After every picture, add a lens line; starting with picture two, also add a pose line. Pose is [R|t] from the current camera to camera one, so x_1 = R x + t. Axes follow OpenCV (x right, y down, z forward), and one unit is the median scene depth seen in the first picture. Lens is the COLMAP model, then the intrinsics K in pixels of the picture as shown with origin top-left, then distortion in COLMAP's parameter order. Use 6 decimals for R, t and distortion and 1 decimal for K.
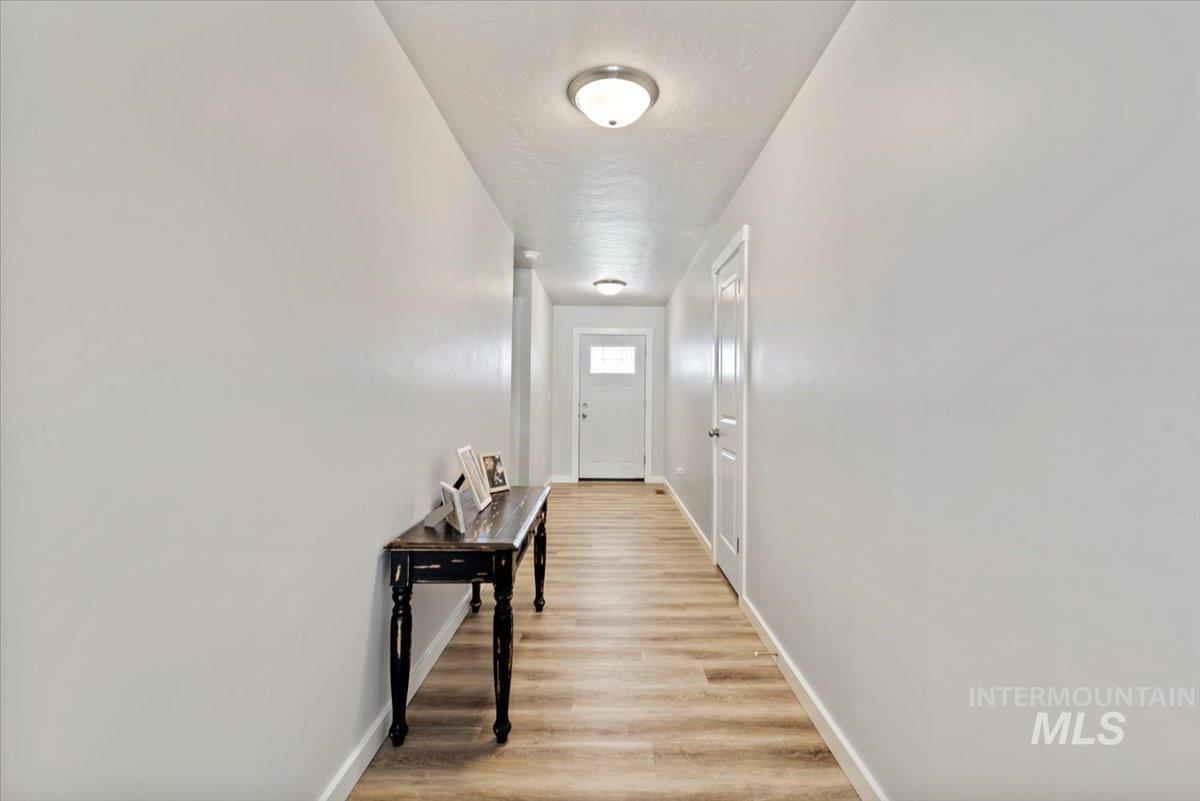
lens RADIAL K [[506.6, 0, 603.7], [0, 506.6, 396.0], [0, 0, 1]] dist [0.001648, 0.000088]
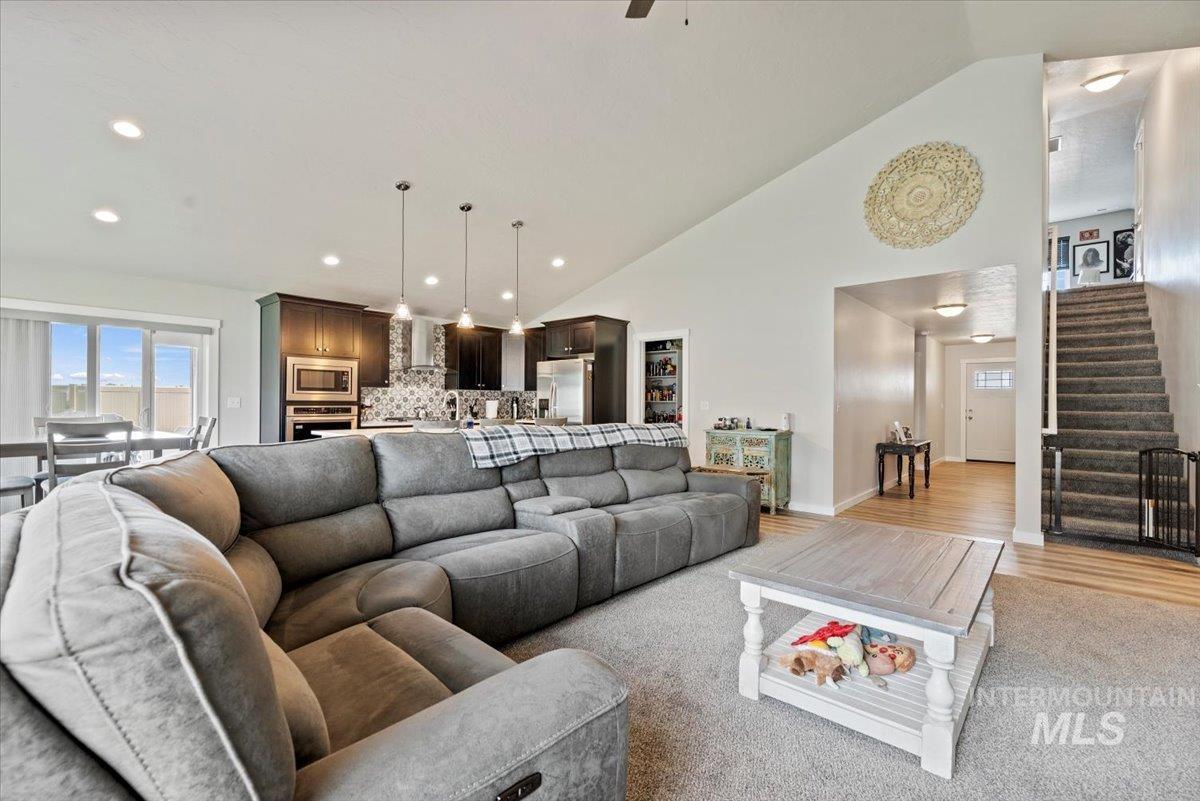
lens RADIAL K [[506.6, 0, 603.8], [0, 506.6, 398.1], [0, 0, 1]] dist [0.001648, 0.000088]
pose [[0.747615, -0.007772, -0.664087, 0.202480], [0.000457, 0.999937, -0.011188, -0.003580], [0.664132, 0.008061, 0.747572, -1.142218]]
